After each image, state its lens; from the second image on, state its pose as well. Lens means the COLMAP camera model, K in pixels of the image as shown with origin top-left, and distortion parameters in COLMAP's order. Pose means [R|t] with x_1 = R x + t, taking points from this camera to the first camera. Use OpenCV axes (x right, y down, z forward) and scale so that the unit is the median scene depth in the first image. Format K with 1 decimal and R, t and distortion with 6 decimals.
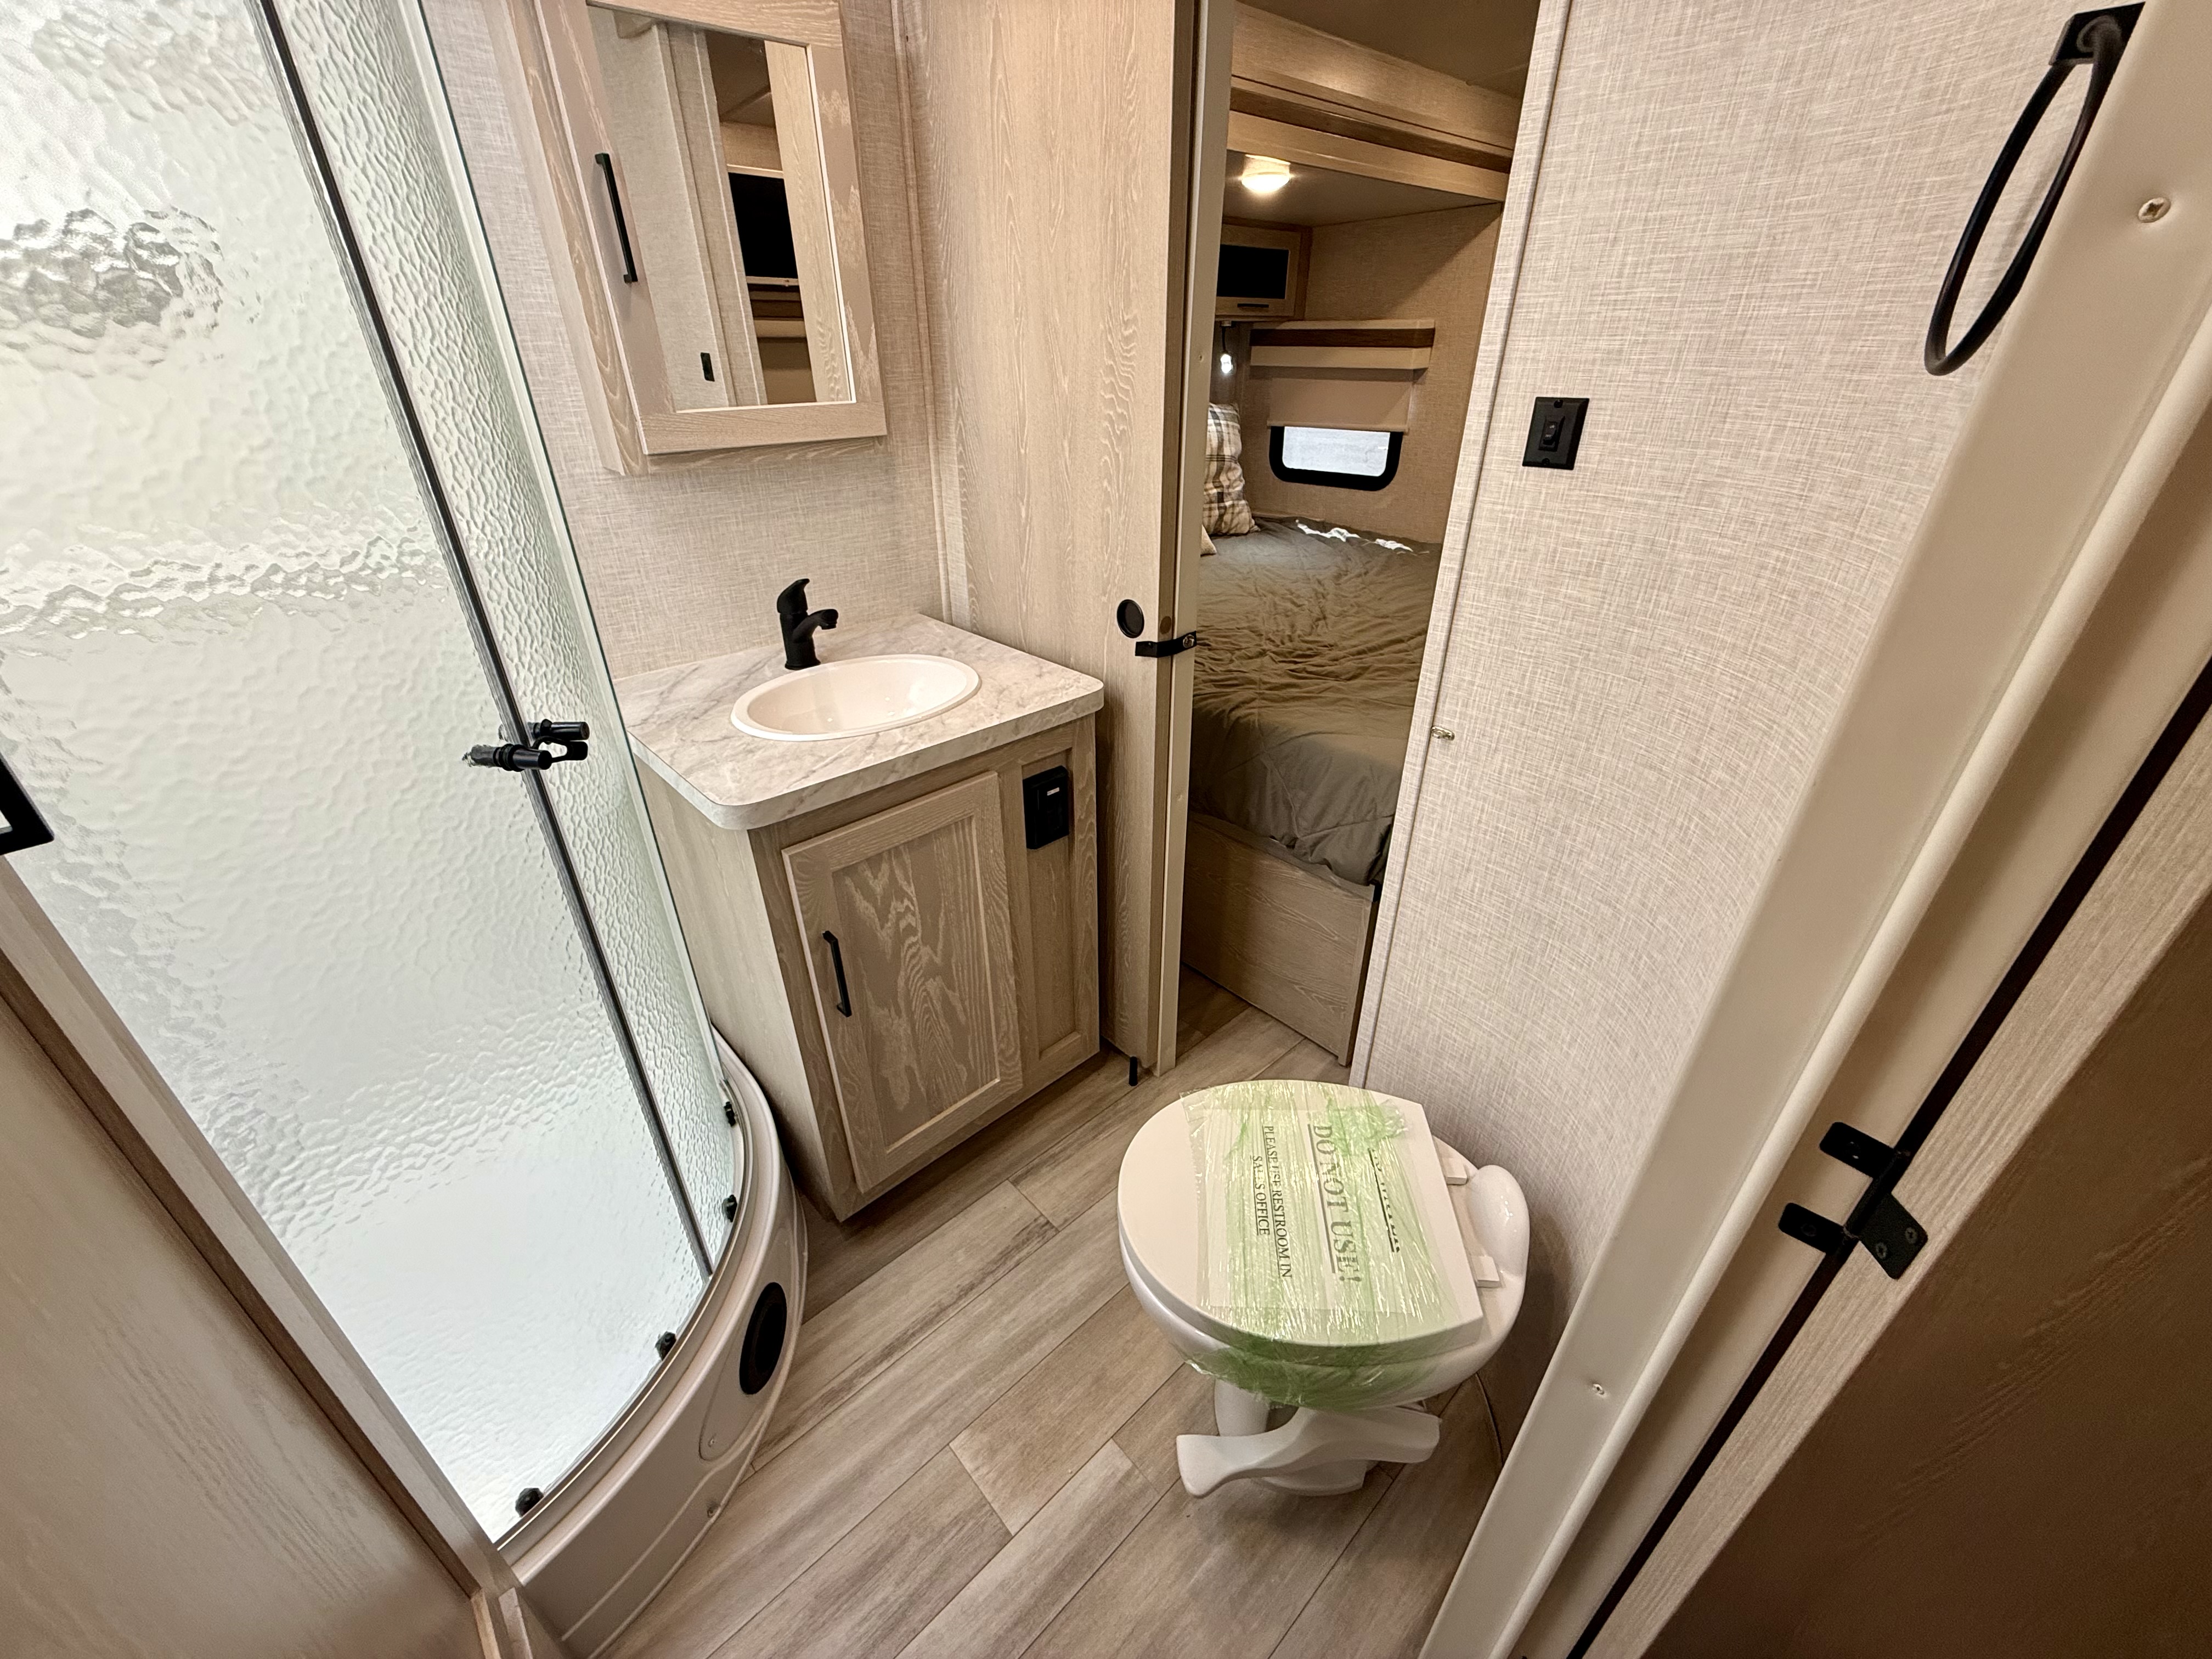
lens RADIAL K [[880.1, 0, 1083.2], [0, 880.1, 831.1], [0, 0, 1]] dist [0.001033, -0.000668]
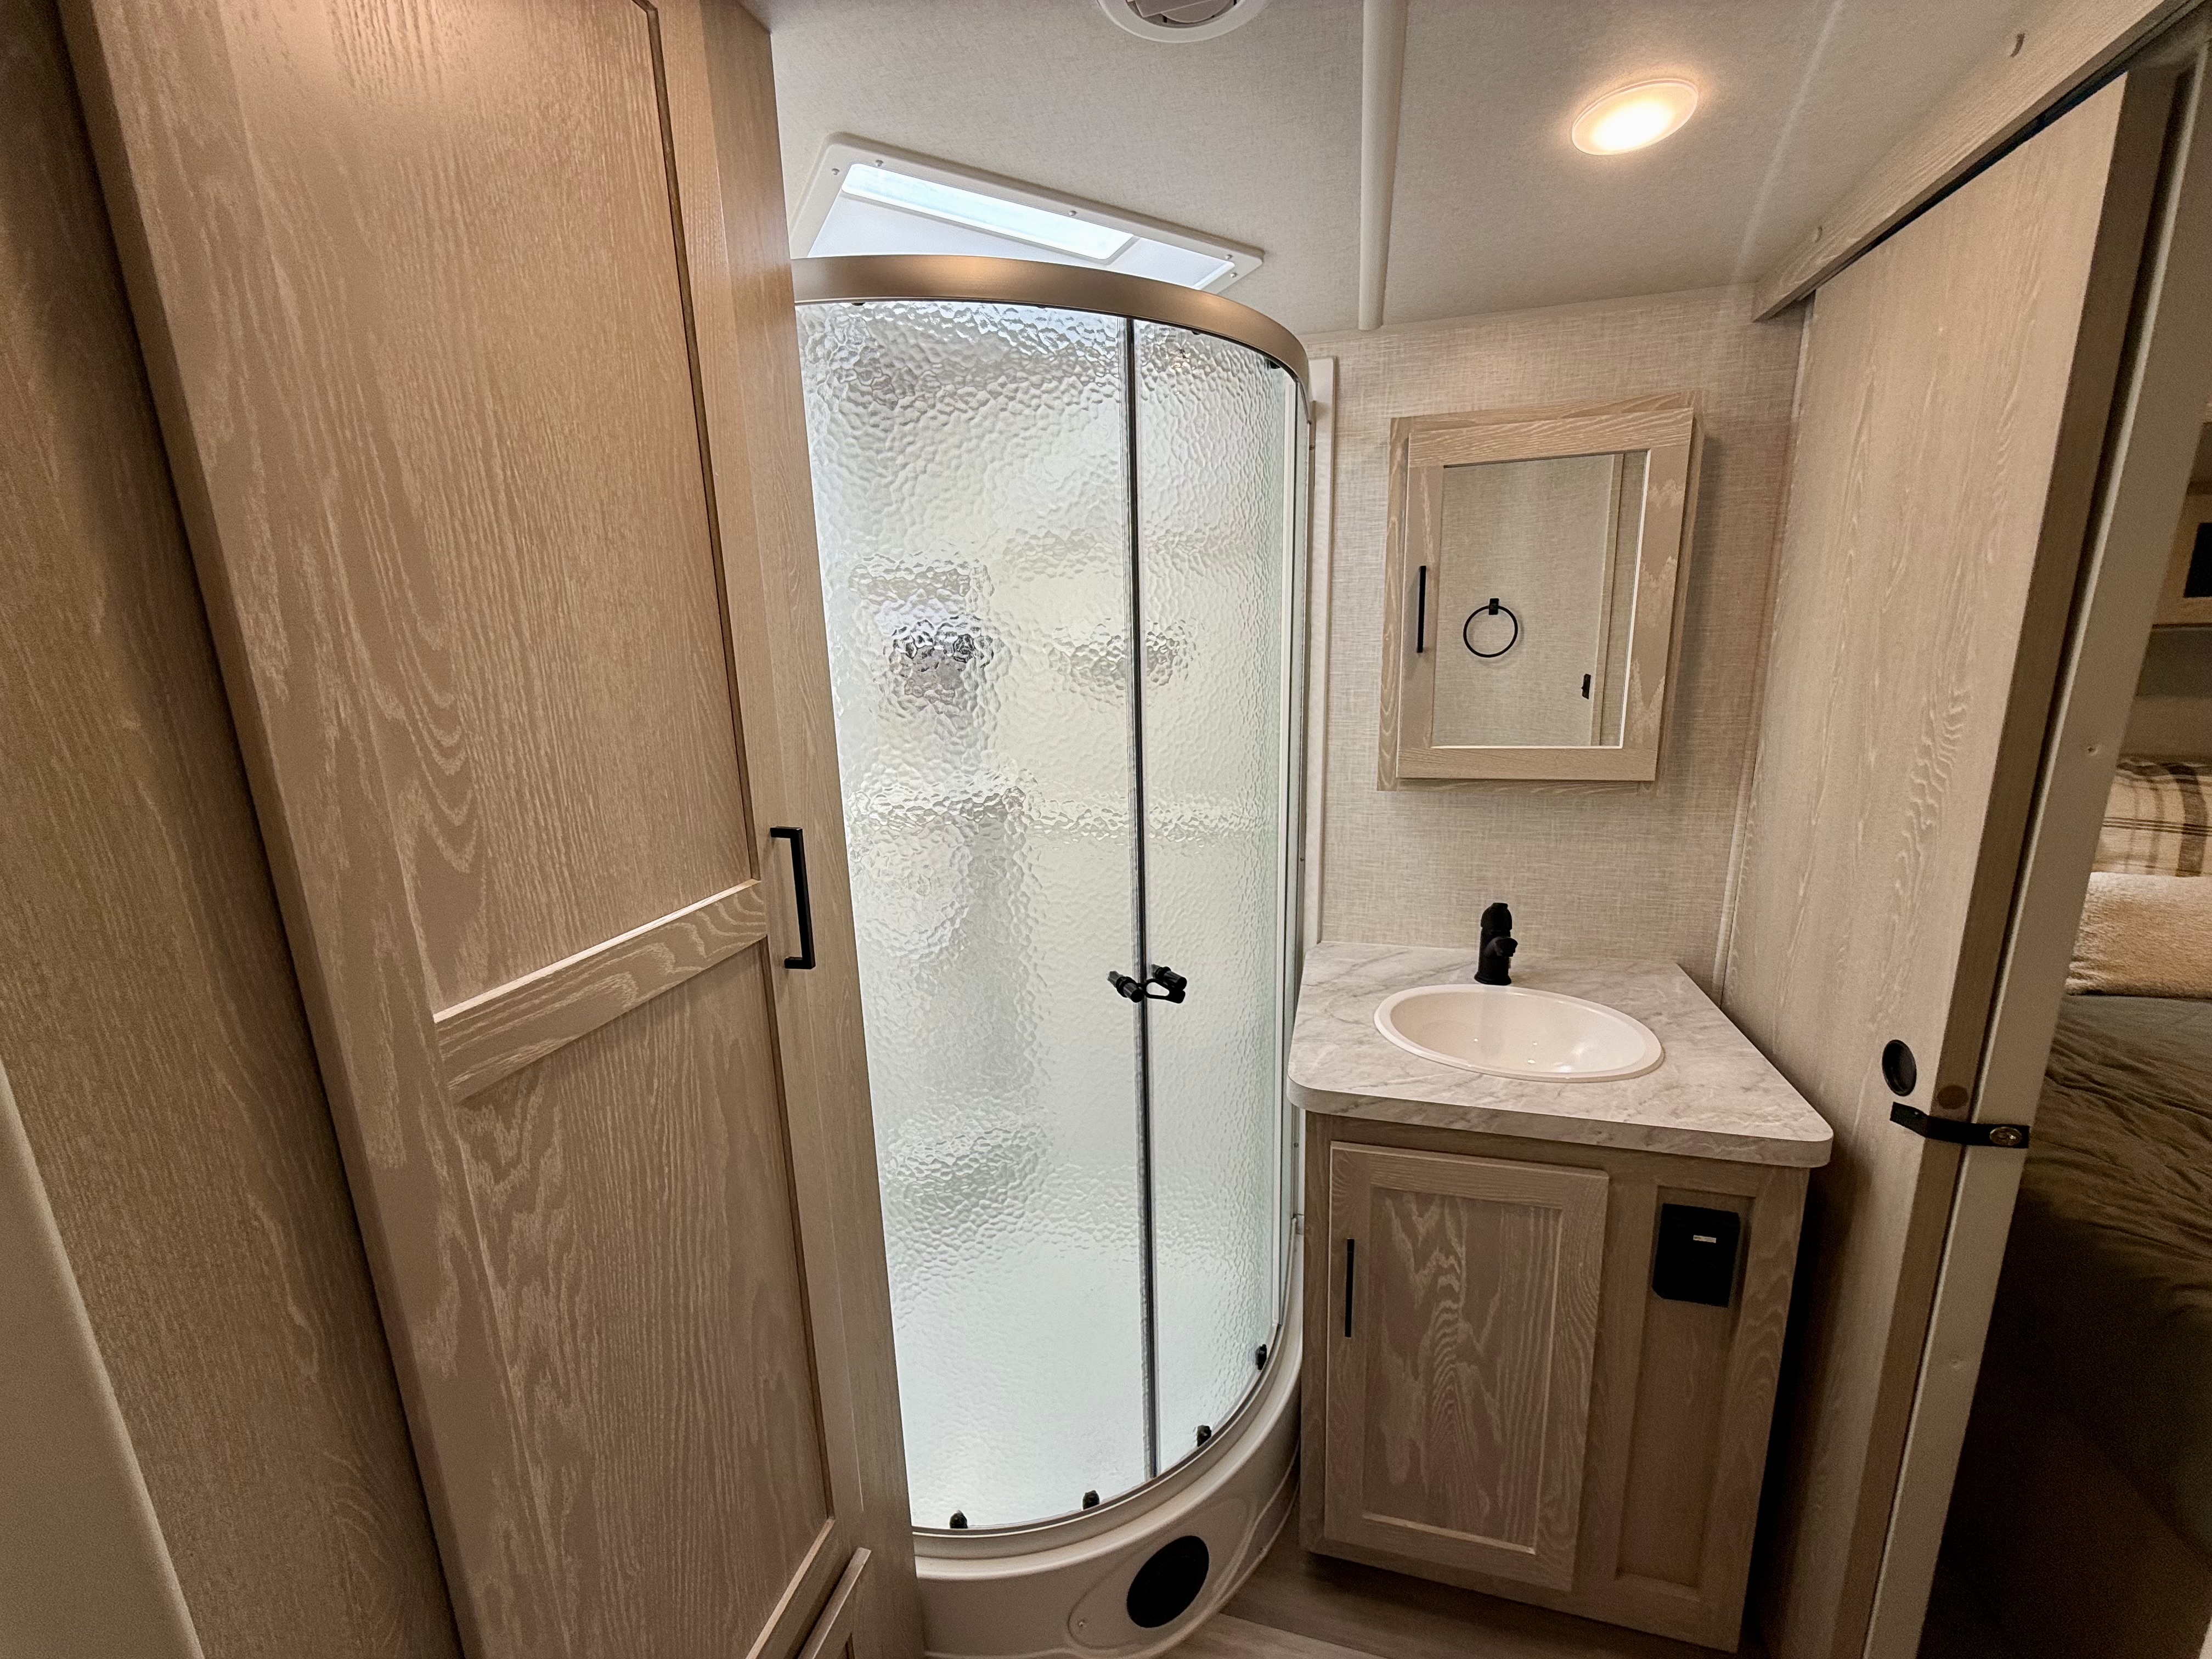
lens RADIAL K [[880.1, 0, 1129.5], [0, 880.1, 825.8], [0, 0, 1]] dist [0.001033, -0.000668]
pose [[0.534209, 0.172390, -0.827588, 0.287514], [-0.388675, 0.919461, -0.059363, -0.143777], [0.750701, 0.353375, 0.558188, 0.077766]]
